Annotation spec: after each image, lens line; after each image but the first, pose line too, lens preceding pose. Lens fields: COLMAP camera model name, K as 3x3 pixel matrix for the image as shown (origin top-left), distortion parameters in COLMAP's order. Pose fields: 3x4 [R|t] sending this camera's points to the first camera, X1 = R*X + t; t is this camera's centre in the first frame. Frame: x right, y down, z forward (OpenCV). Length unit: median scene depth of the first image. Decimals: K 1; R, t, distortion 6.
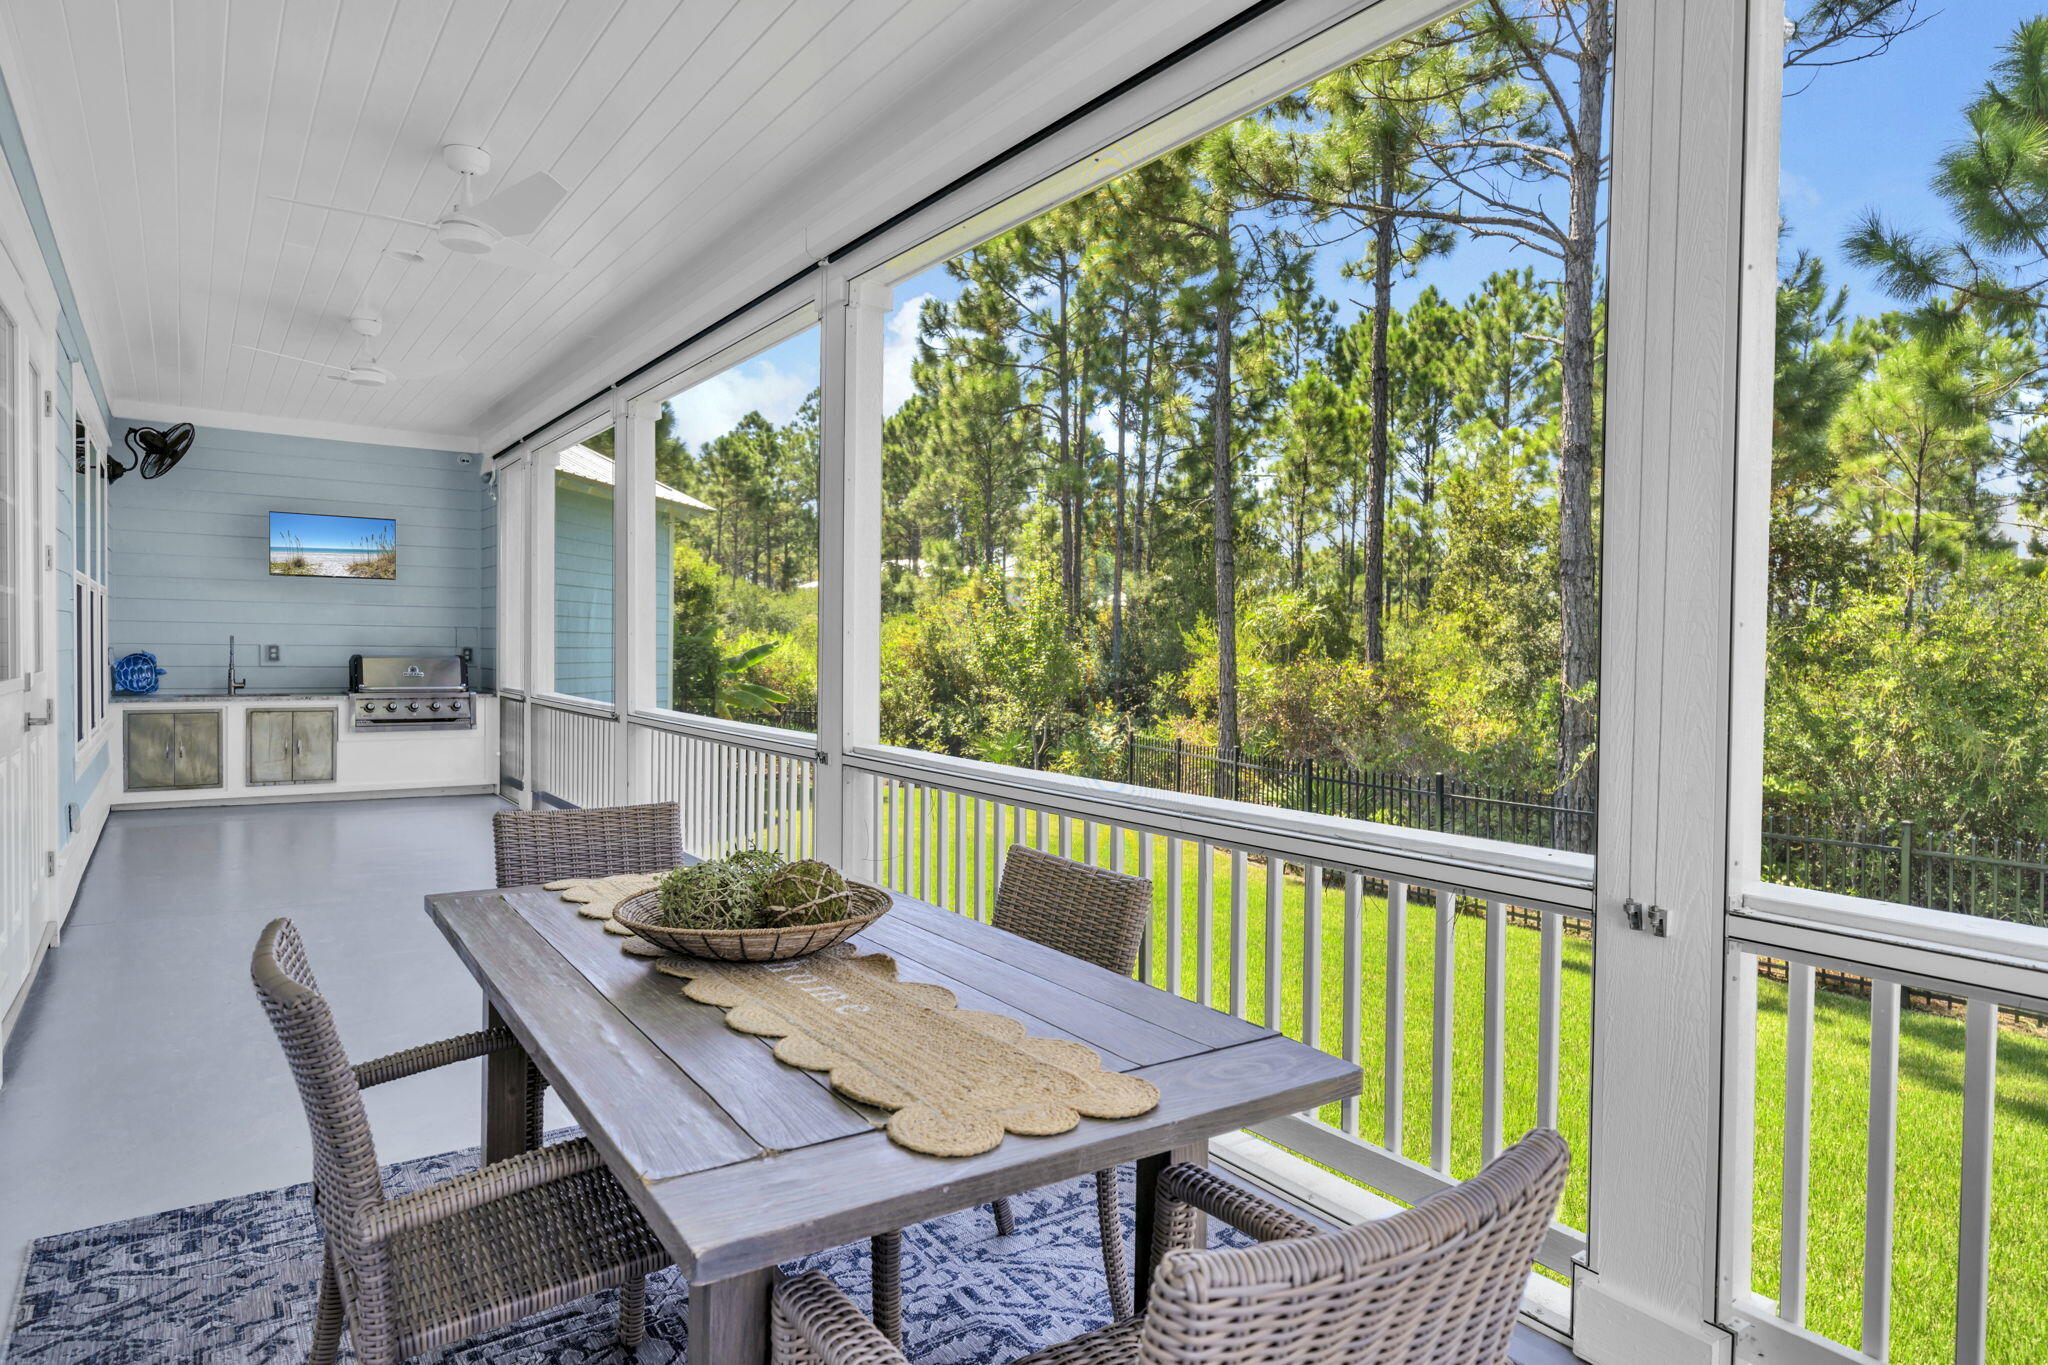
lens RADIAL K [[1180.7, 0, 1028.3], [0, 1180.7, 679.3], [0, 0, 1]] dist [0.003206, 0.000223]
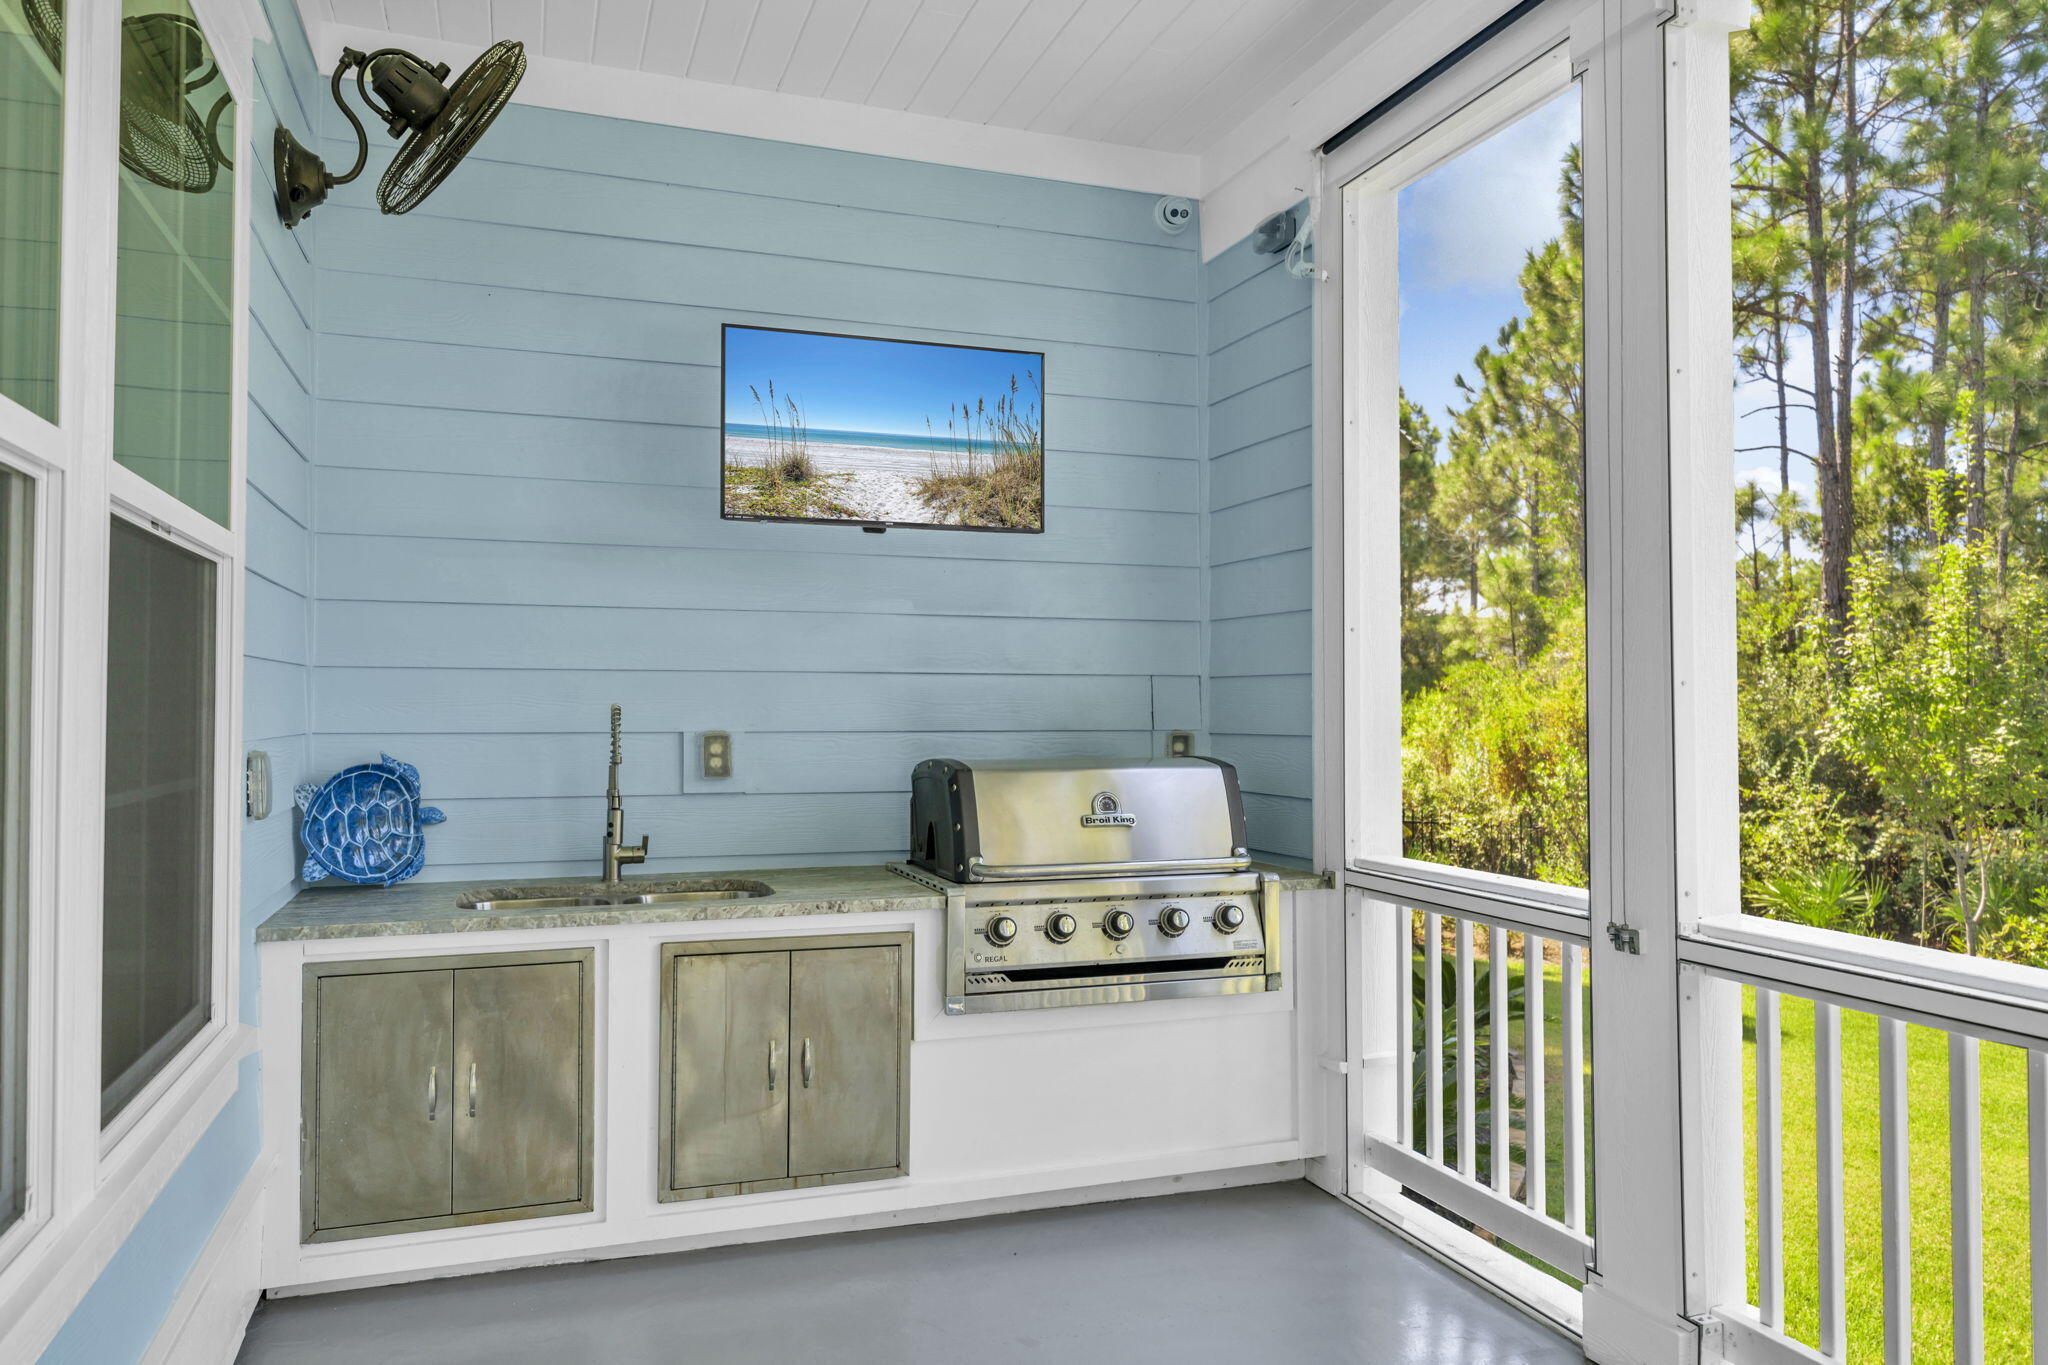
lens RADIAL K [[1391.9, 0, 1024.0], [0, 1391.9, 682.5], [0, 0, 1]] dist [0.004616, 0.000887]
pose [[0.962267, -0.018970, -0.271445, -0.193602], [0.005326, 0.998689, -0.050916, -0.009787], [0.272055, 0.047549, 0.961106, 0.277460]]
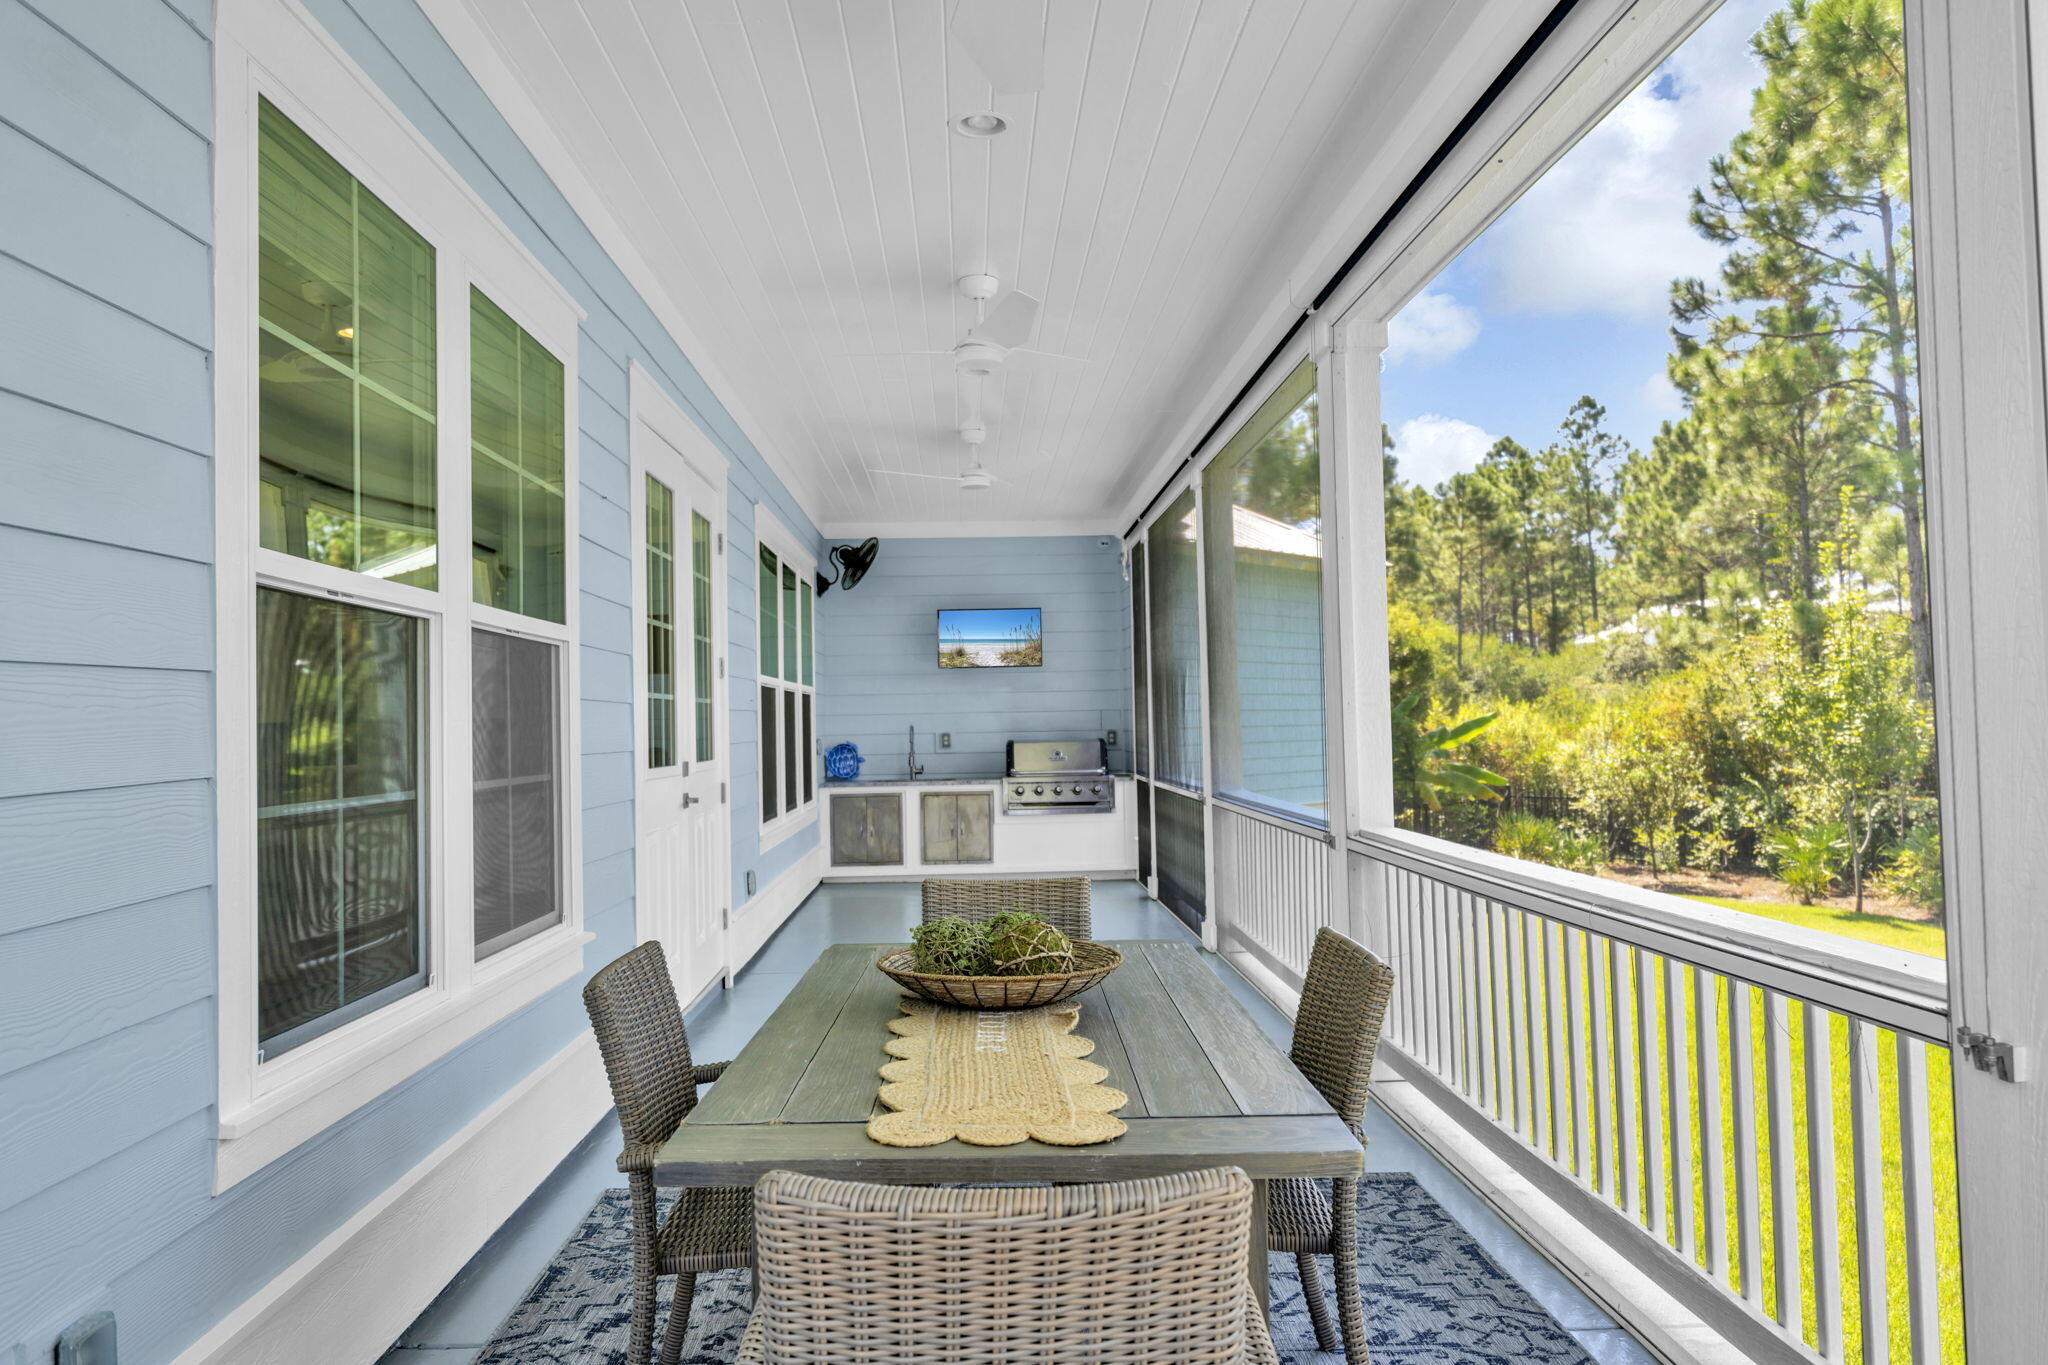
lens RADIAL K [[1391.9, 0, 1024.0], [0, 1391.9, 682.5], [0, 0, 1]] dist [0.004616, 0.000887]
pose [[0.839430, -0.046382, -0.541484, 0.046425], [0.016259, 0.998049, -0.060285, 0.001140], [0.543224, 0.041801, 0.838547, -0.009020]]
